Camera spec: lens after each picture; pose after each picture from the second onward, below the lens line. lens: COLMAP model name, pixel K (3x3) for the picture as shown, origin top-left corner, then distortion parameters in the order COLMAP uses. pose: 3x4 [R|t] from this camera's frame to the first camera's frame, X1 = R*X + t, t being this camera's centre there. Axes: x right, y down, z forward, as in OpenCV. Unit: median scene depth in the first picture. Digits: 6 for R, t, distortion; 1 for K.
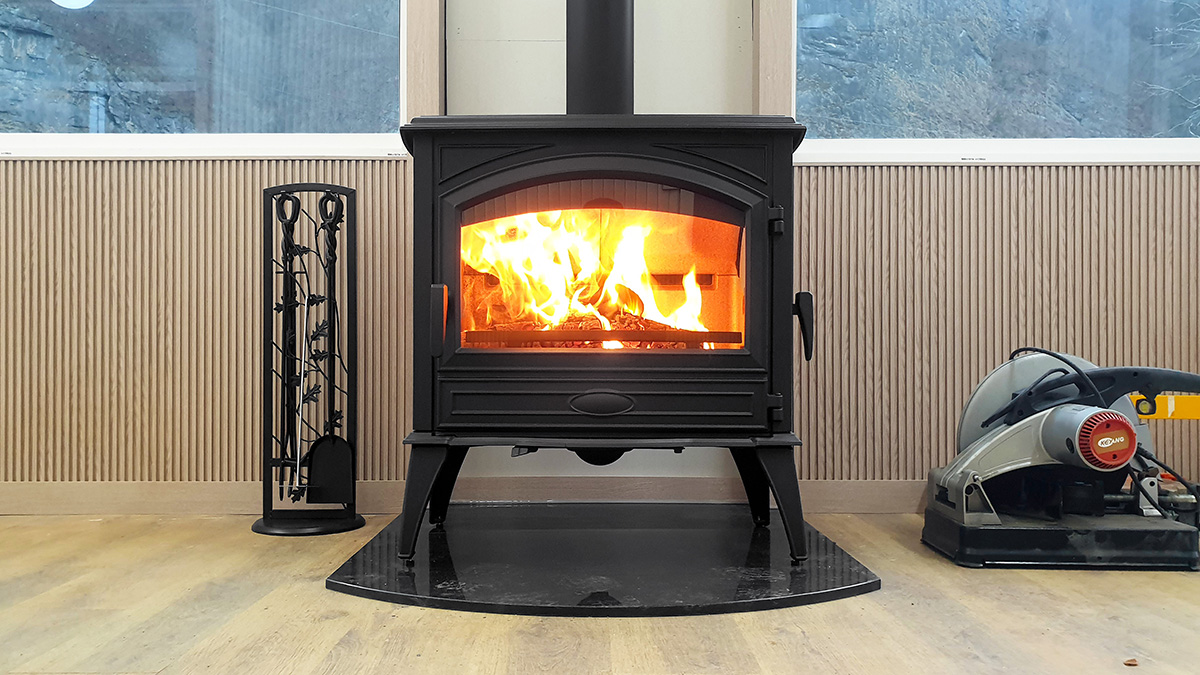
lens RADIAL K [[934.0, 0, 625.1], [0, 934.0, 399.2], [0, 0, 1]] dist [-0.006352, 0.009931]
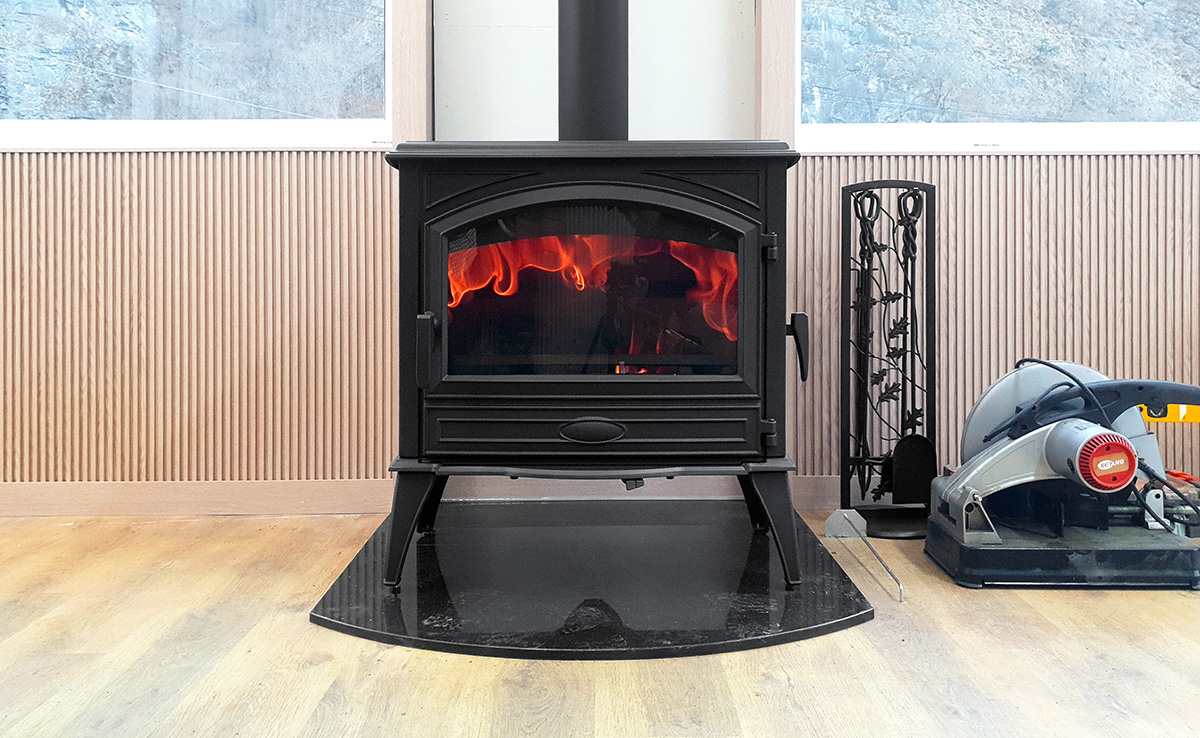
lens RADIAL K [[1021.6, 0, 653.0], [0, 1021.6, 346.4], [0, 0, 1]] dist [0.005484, -0.013081]
pose [[0.999868, 0.001847, 0.016171, 0.019207], [-0.002151, 0.999821, 0.018807, -0.093514], [-0.016133, -0.018839, 0.999692, -0.064671]]
